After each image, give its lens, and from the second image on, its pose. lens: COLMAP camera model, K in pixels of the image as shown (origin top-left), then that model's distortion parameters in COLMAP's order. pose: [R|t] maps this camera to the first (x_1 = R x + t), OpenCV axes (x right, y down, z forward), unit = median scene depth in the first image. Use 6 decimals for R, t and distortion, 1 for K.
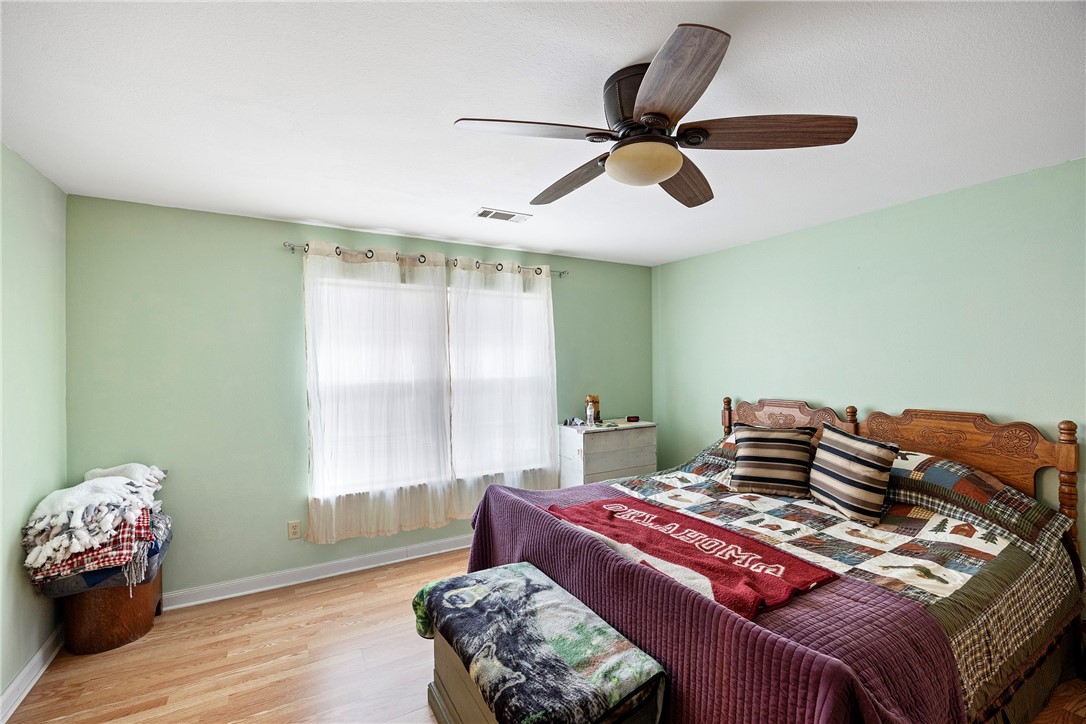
lens RADIAL K [[471.6, 0, 548.5], [0, 471.6, 366.3], [0, 0, 1]] dist [-0.019596, 0.000413]
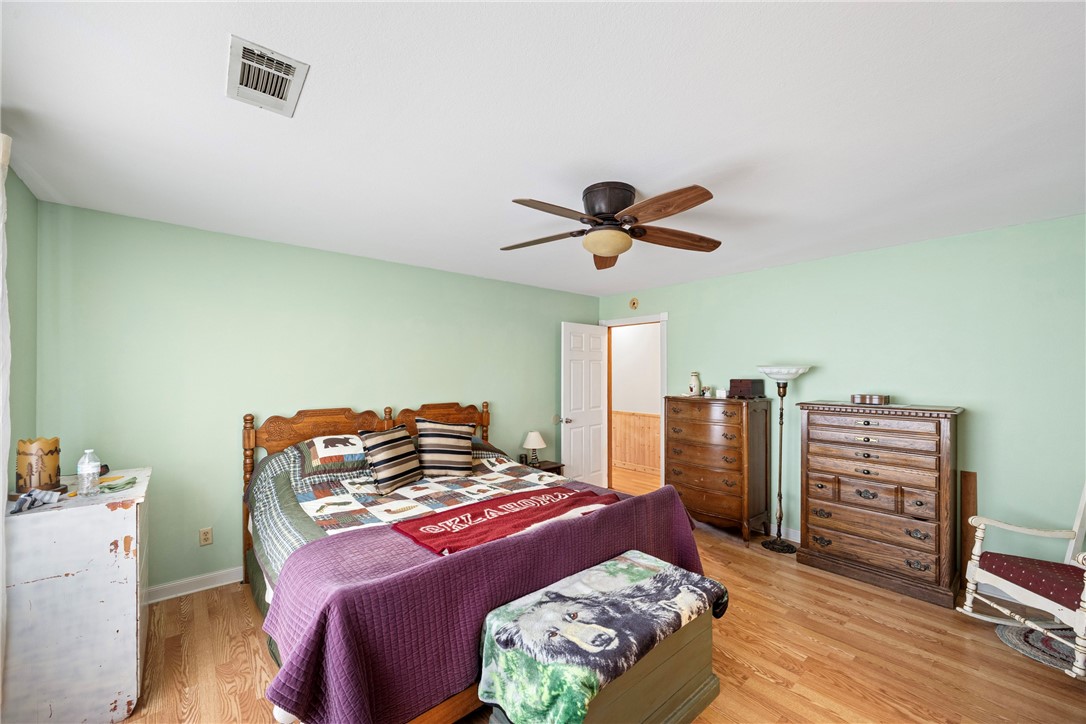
lens RADIAL K [[419.1, 0, 546.8], [0, 419.1, 364.3], [0, 0, 1]] dist [0.001669, 0.000039]
pose [[-0.180828, 0.018343, 0.983344, -0.721514], [0.001846, 0.999831, -0.018311, -0.015639], [-0.983513, -0.001496, -0.180831, 0.916231]]
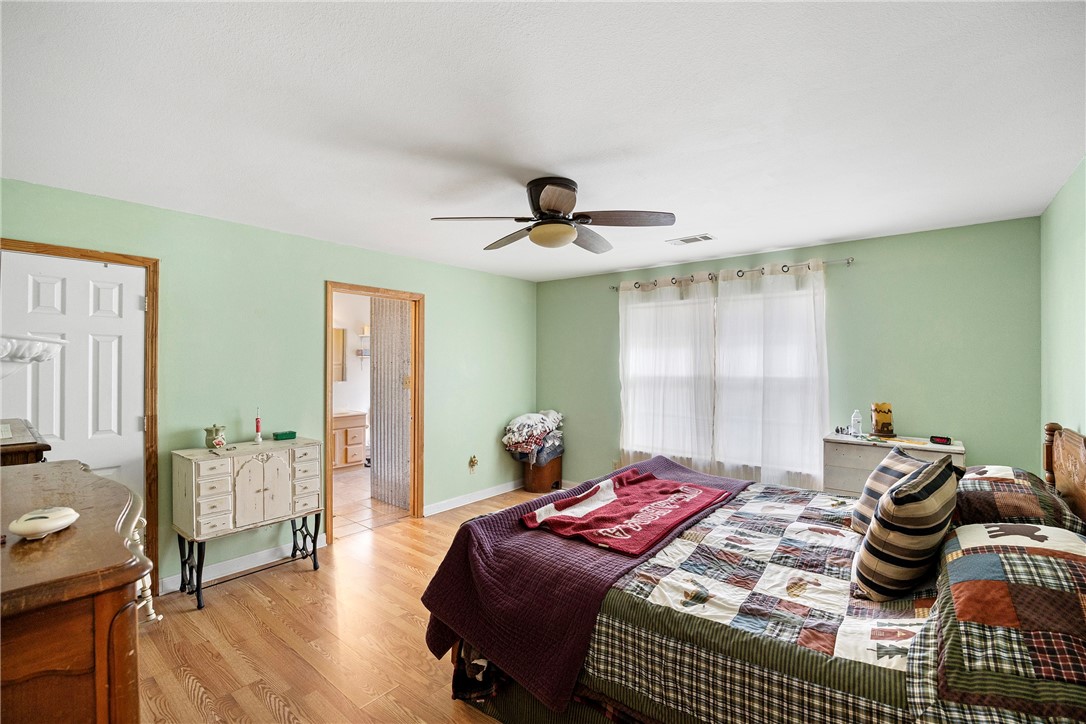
lens RADIAL K [[471.6, 0, 543.2], [0, 471.6, 361.7], [0, 0, 1]] dist [-0.019596, 0.000413]
pose [[0.345561, 0.009288, -0.938350, 1.067722], [-0.012896, 0.999904, 0.005148, -0.011285], [0.938308, 0.010322, 0.345647, 0.268888]]
